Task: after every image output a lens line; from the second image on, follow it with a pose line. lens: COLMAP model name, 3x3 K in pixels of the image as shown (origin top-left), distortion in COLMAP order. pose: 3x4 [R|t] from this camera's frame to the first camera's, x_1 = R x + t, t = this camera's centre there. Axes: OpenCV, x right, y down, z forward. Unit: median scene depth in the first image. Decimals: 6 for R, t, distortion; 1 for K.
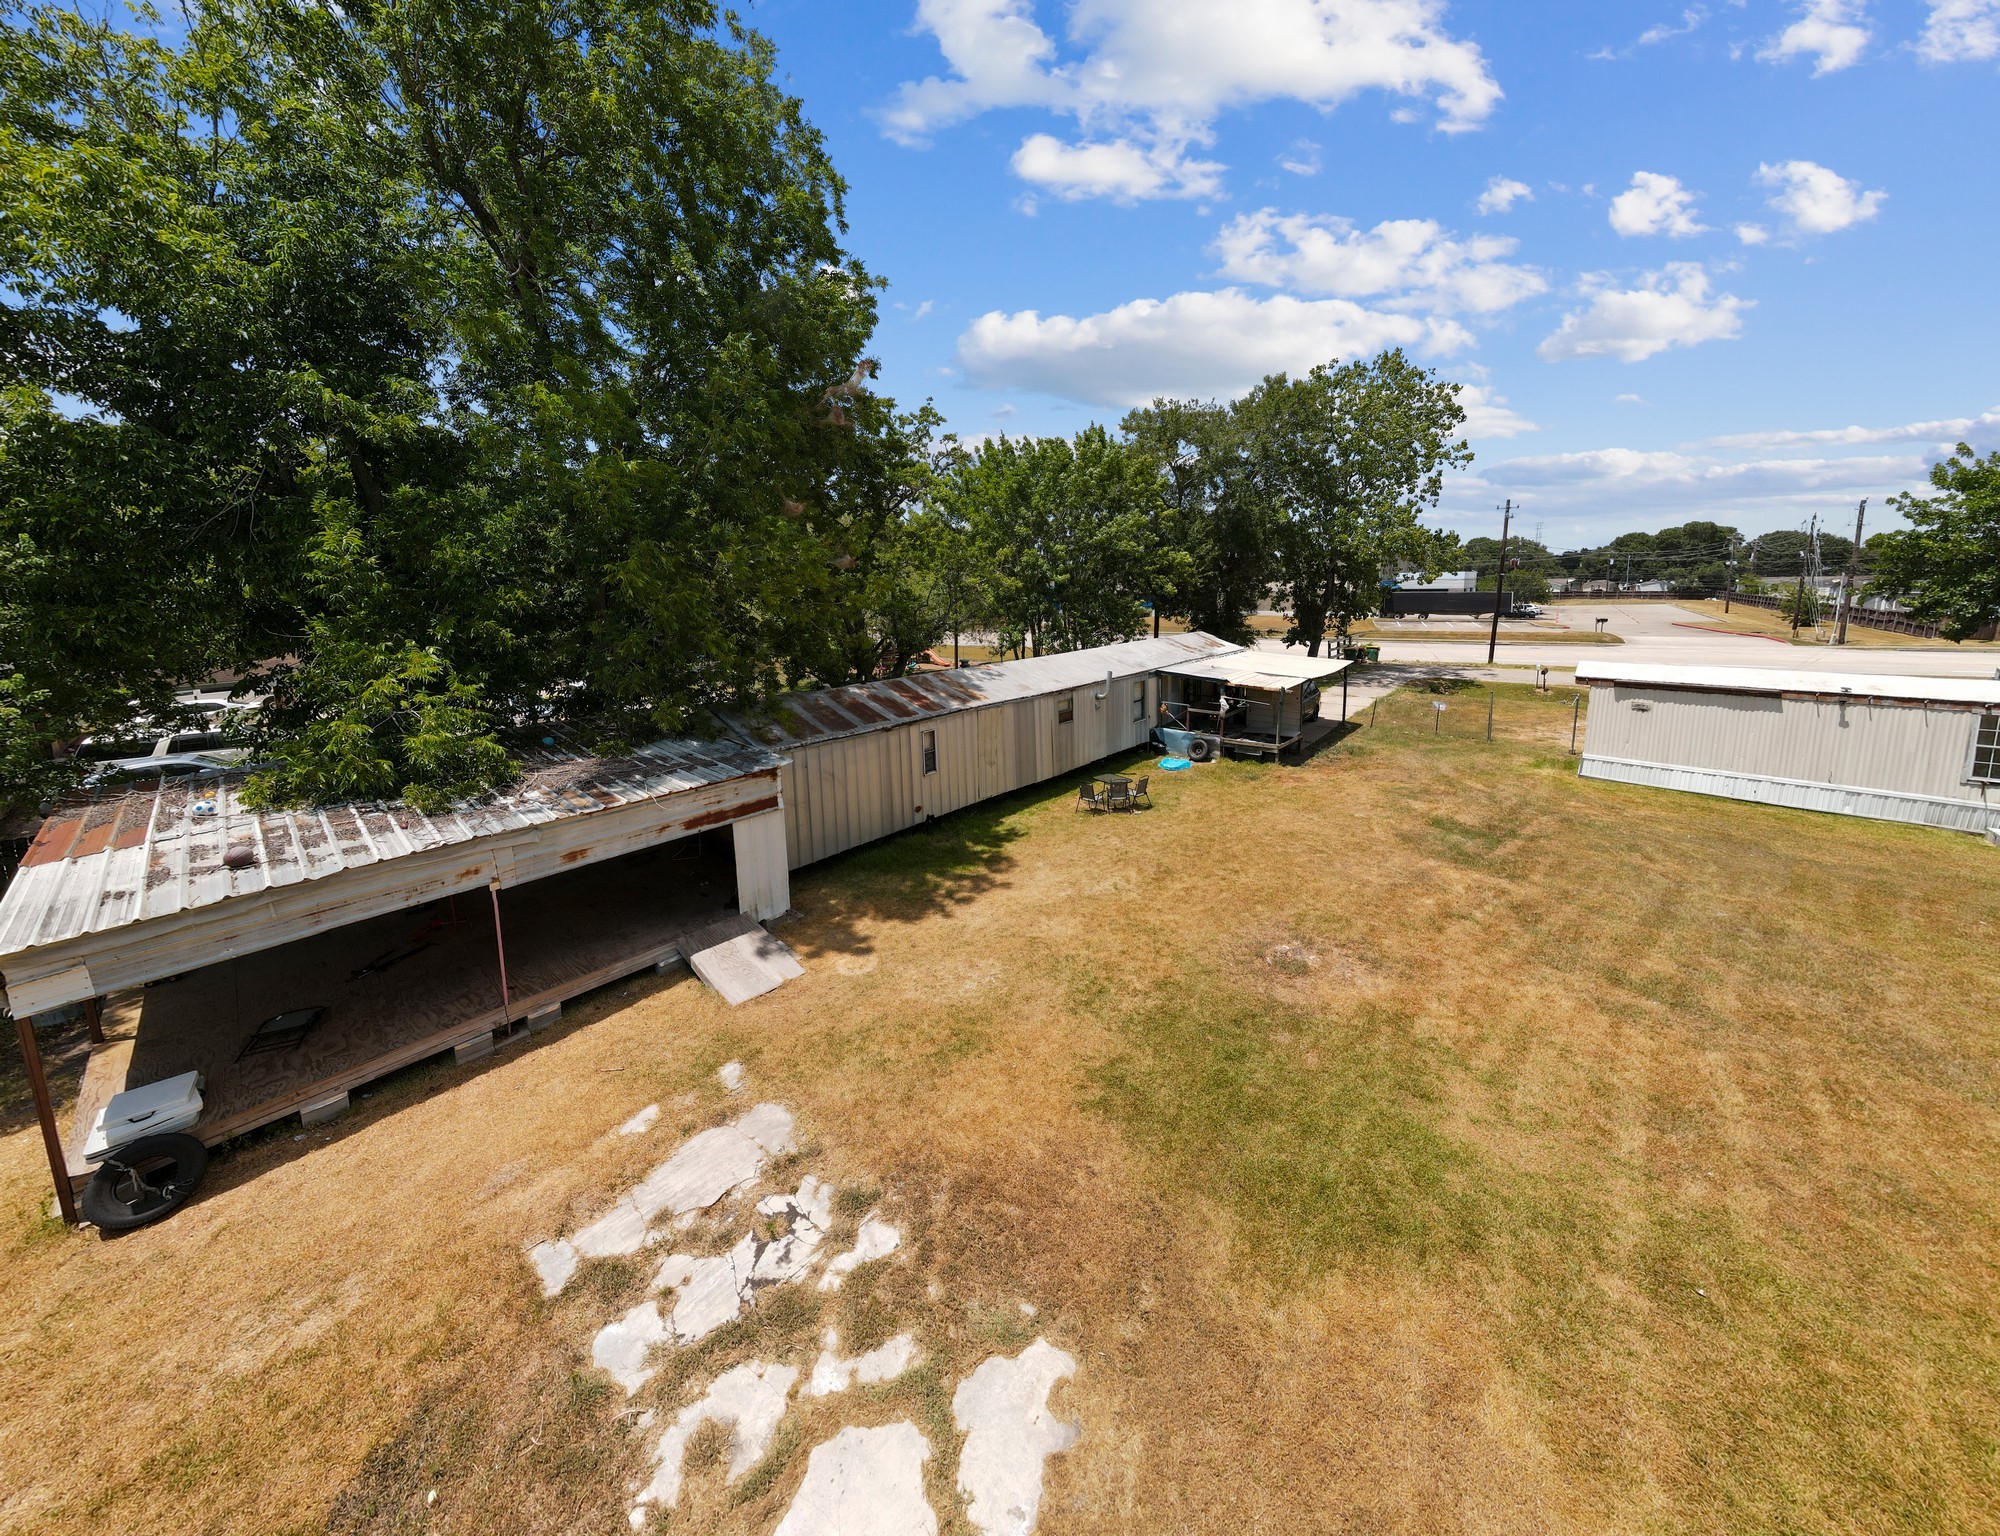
lens RADIAL K [[914.8, 0, 994.9], [0, 914.8, 763.6], [0, 0, 1]] dist [0.003059, -0.000822]
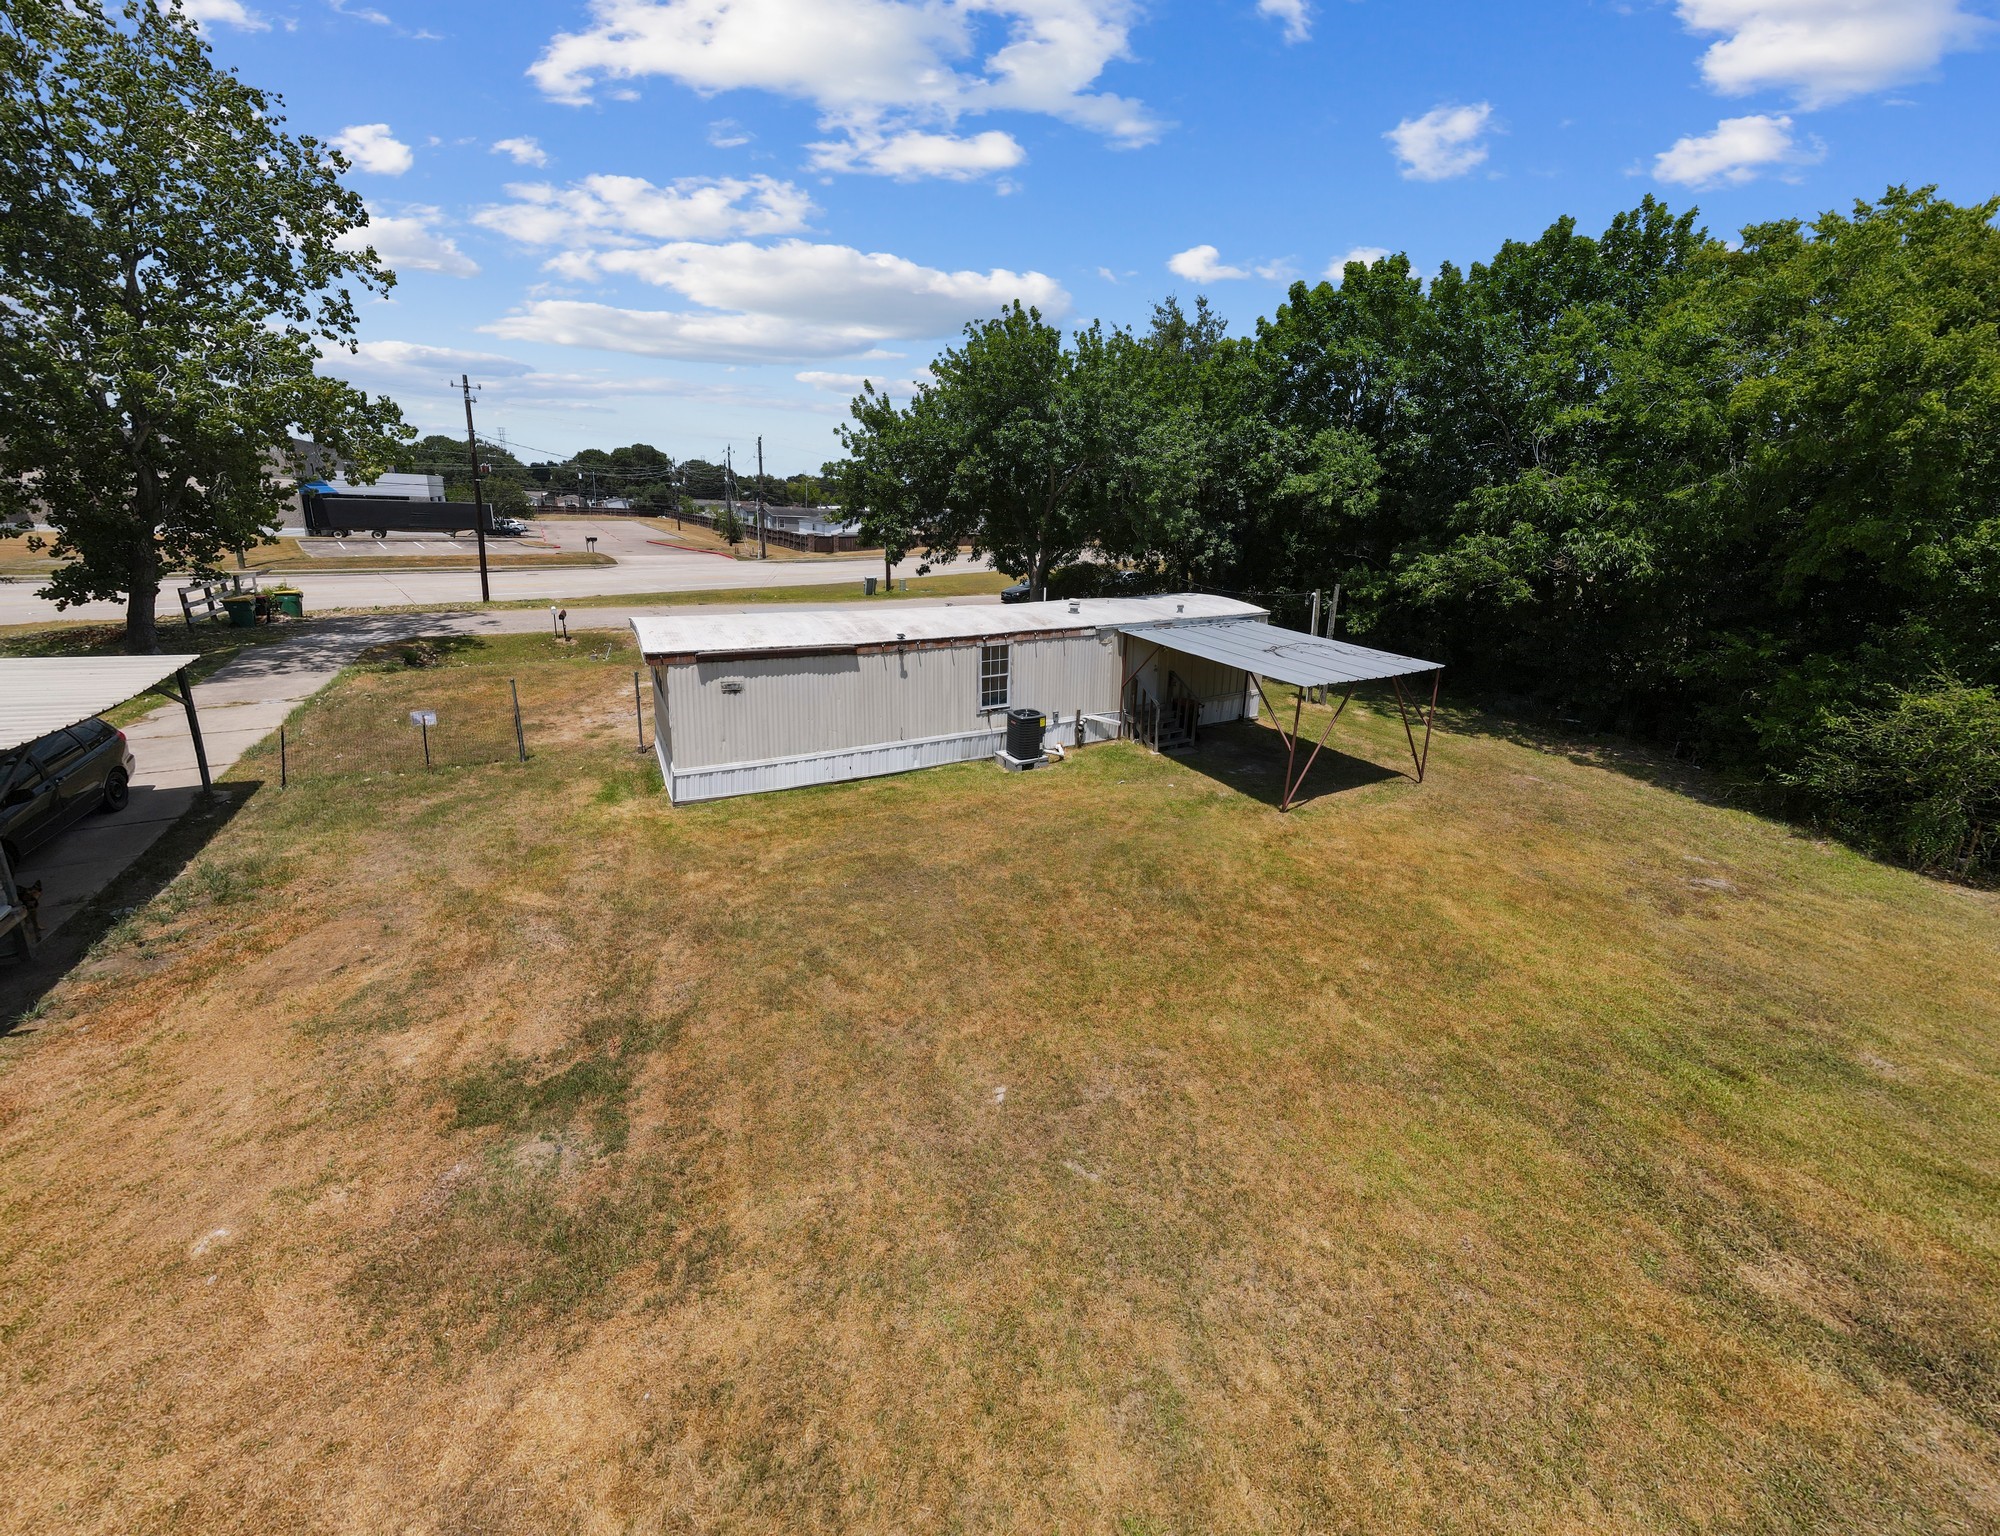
lens RADIAL K [[914.8, 0, 994.2], [0, 914.8, 774.6], [0, 0, 1]] dist [0.003059, -0.000822]
pose [[0.541381, -0.202815, 0.815949, 0.148471], [0.117726, 0.979195, 0.165281, -0.054359], [-0.832494, 0.006578, 0.553994, 0.282789]]
